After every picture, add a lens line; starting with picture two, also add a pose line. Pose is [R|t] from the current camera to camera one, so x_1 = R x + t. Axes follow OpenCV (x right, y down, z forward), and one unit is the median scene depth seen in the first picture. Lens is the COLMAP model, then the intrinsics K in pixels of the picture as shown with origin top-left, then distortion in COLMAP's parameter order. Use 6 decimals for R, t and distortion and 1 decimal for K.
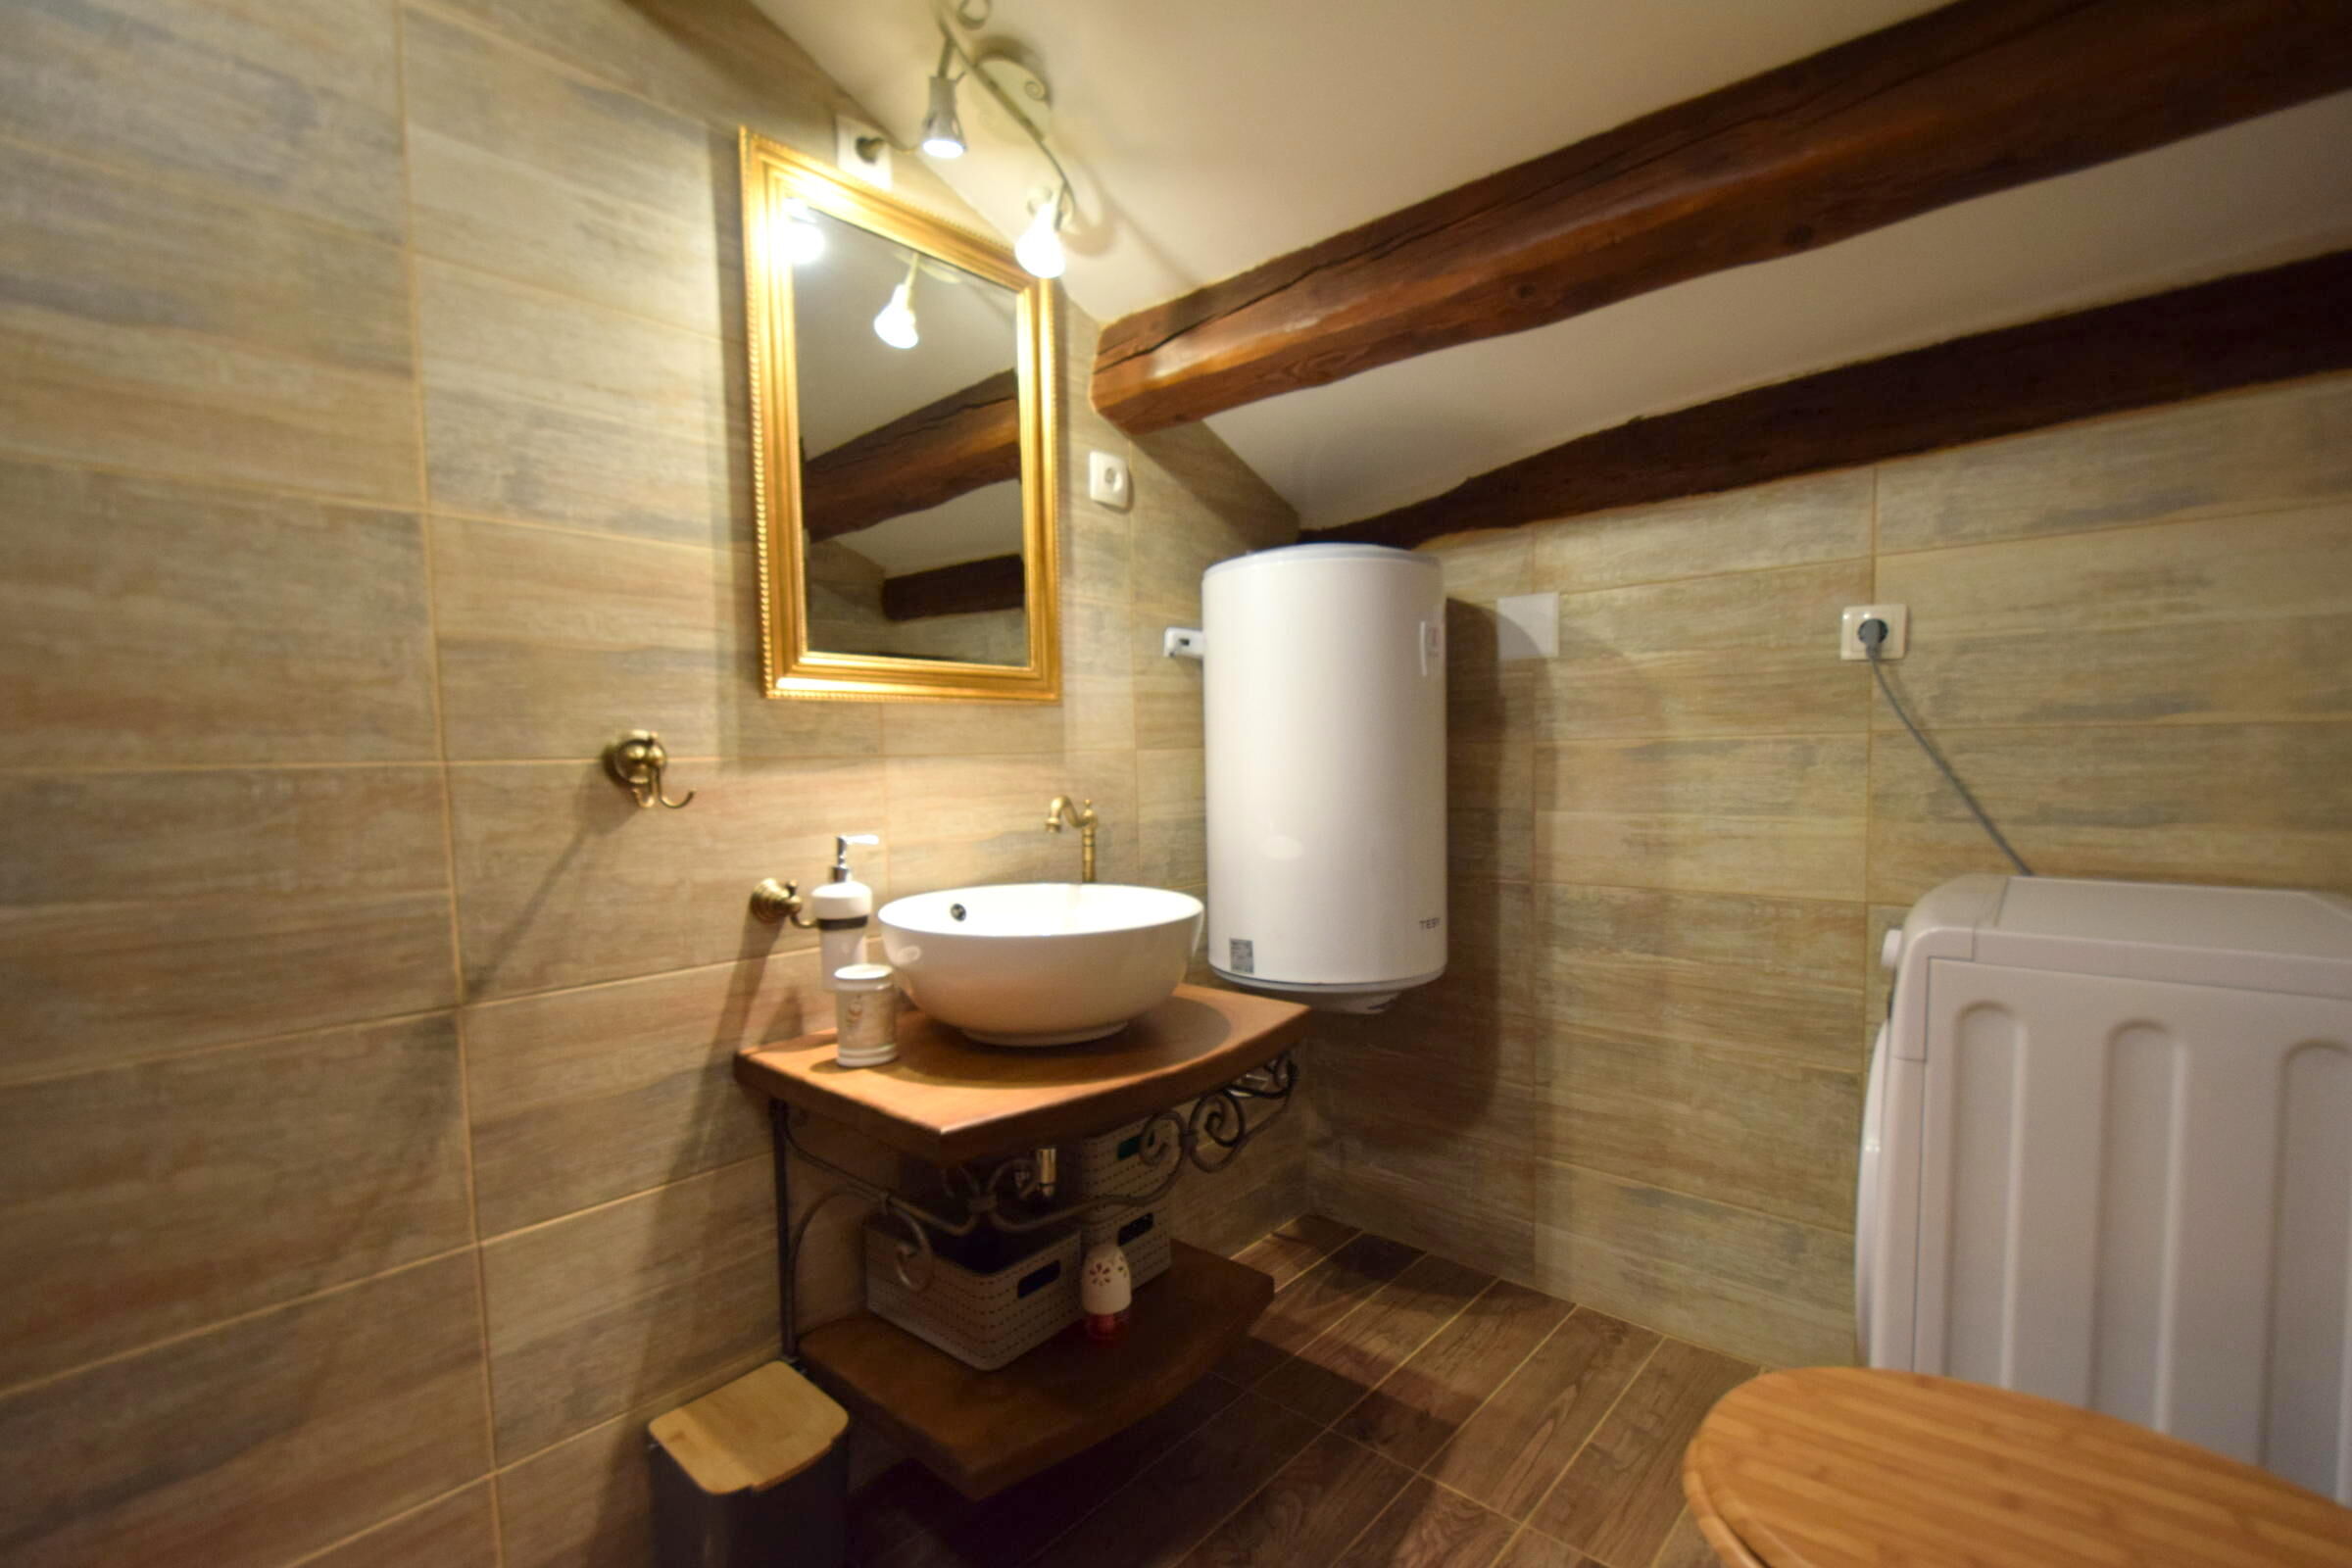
lens RADIAL K [[1024.3, 0, 1185.1], [0, 1024.3, 821.0], [0, 0, 1]] dist [0.005298, -0.007049]
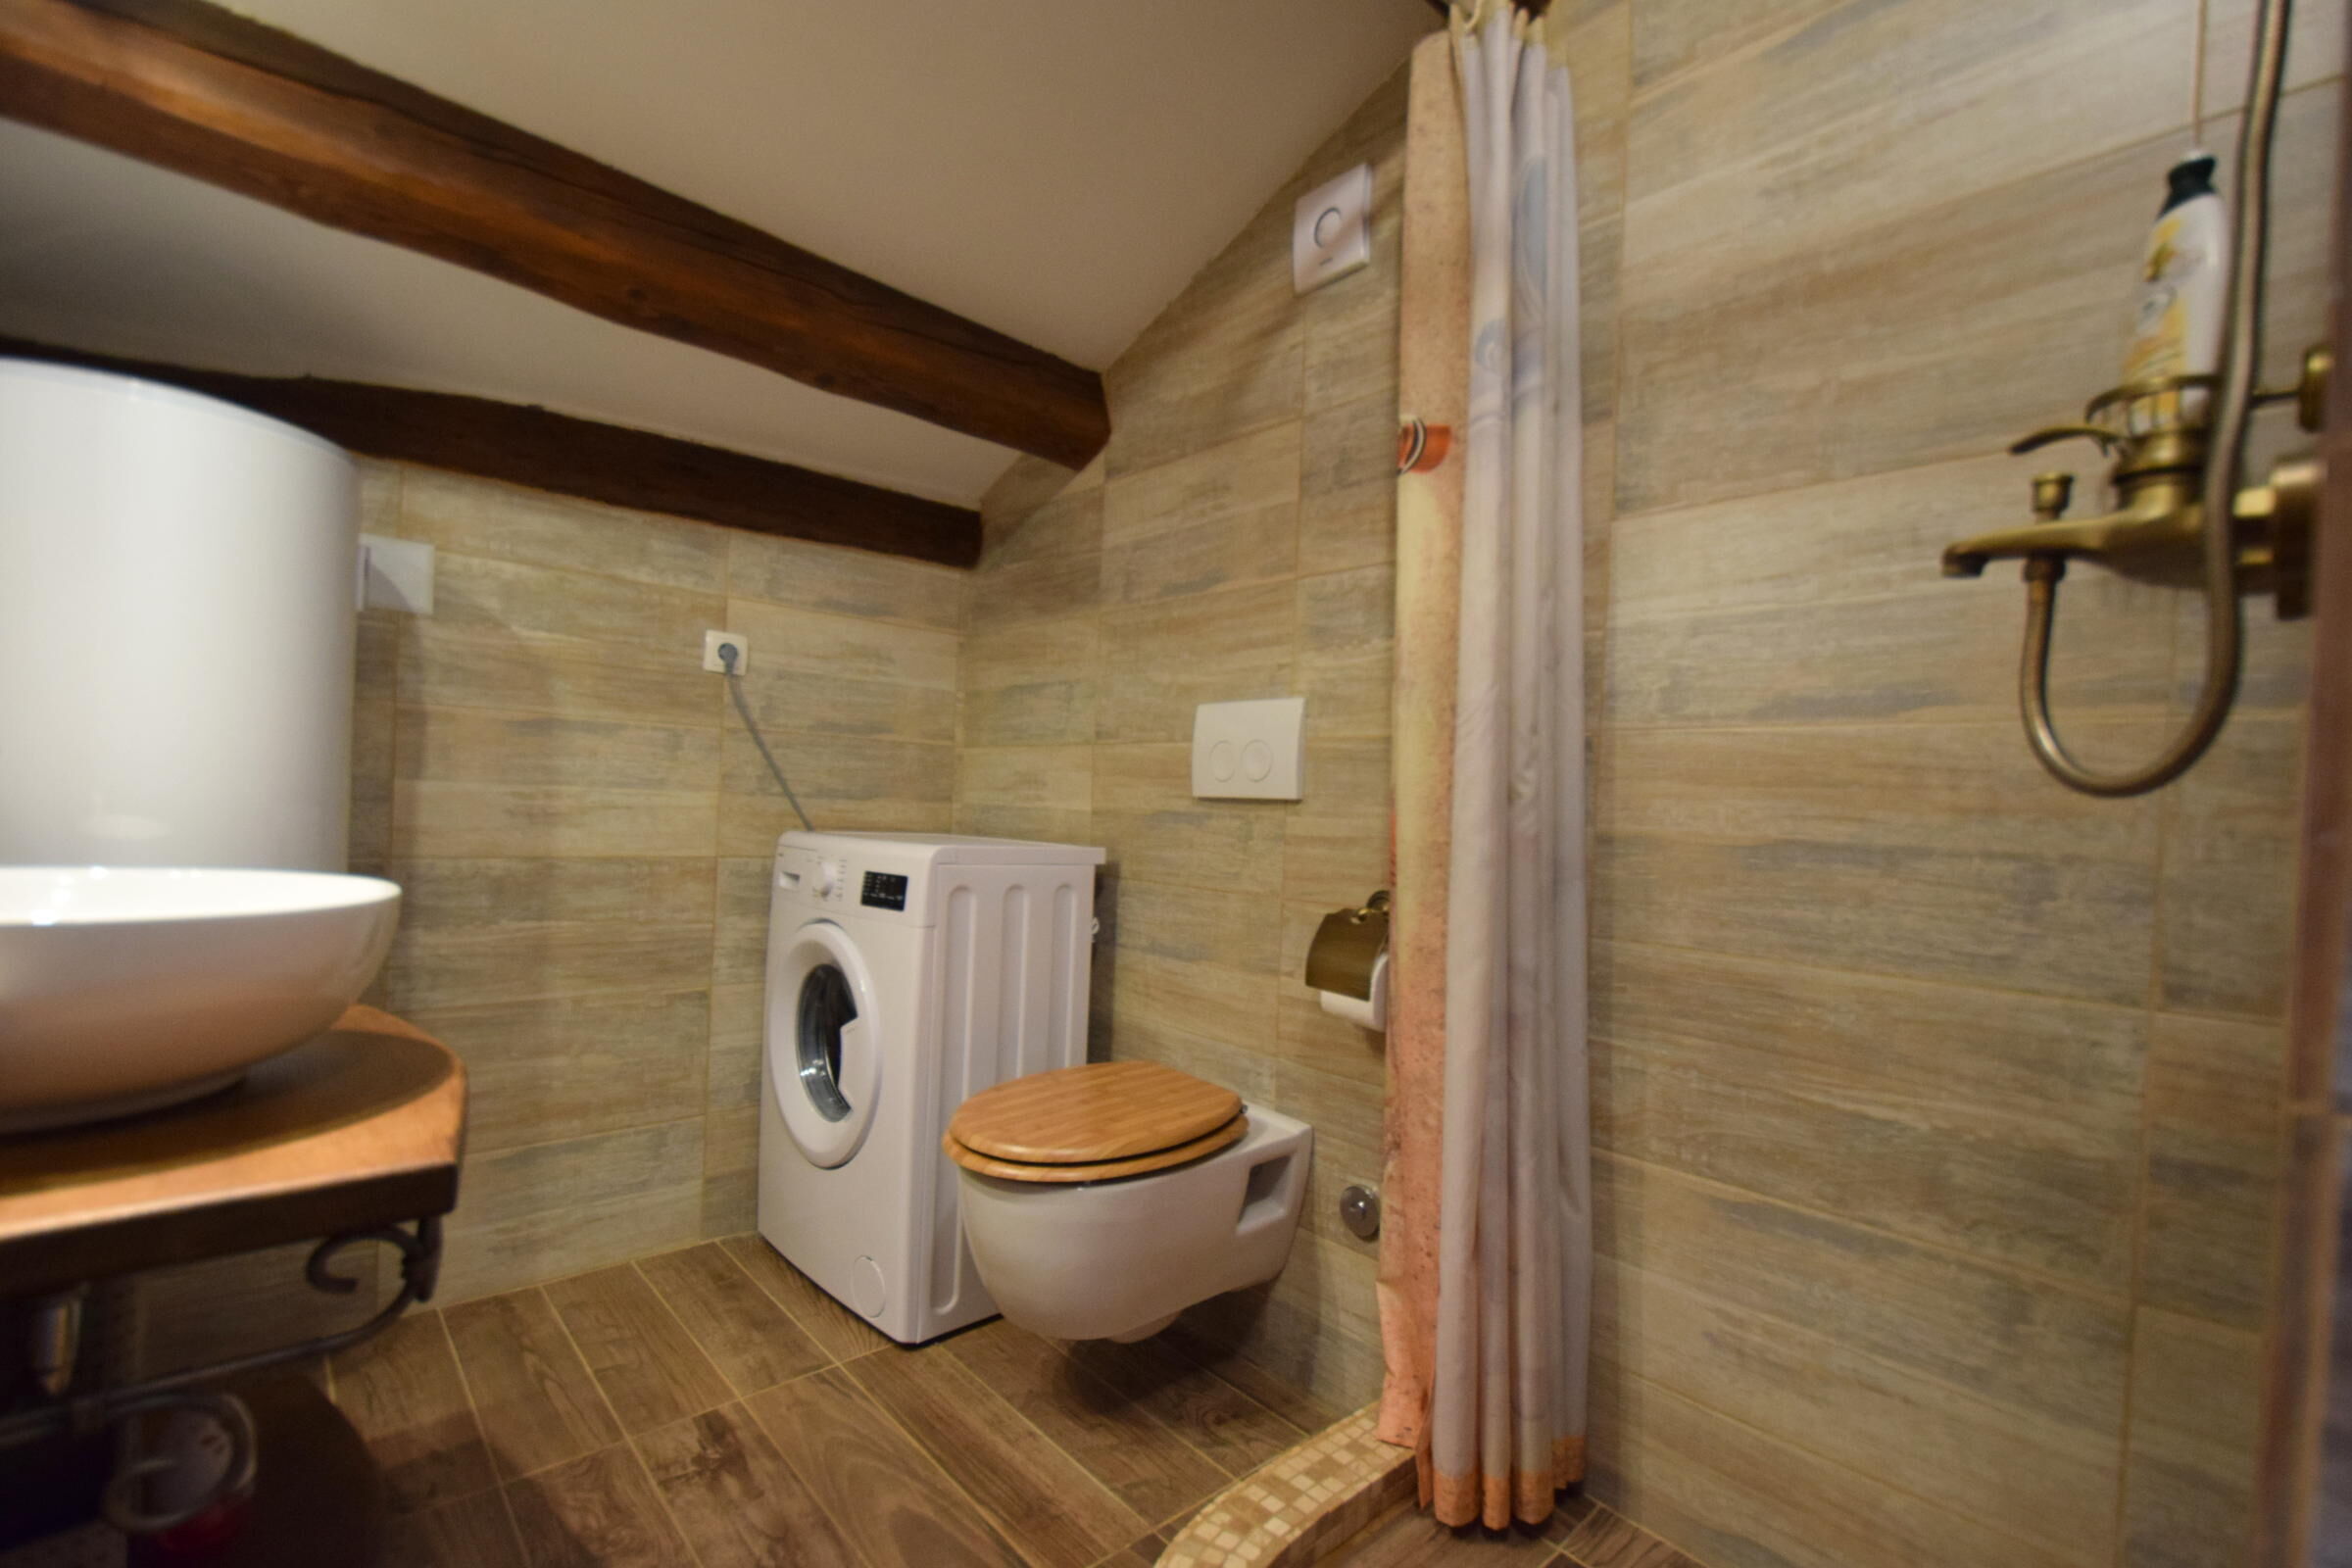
lens RADIAL K [[1024.3, 0, 1185.1], [0, 1024.3, 821.0], [0, 0, 1]] dist [0.005298, -0.007049]
pose [[0.100413, 0.004988, 0.994933, -0.549804], [0.013079, 0.999894, -0.006333, 0.047029], [-0.994860, 0.013649, 0.100337, 0.251627]]
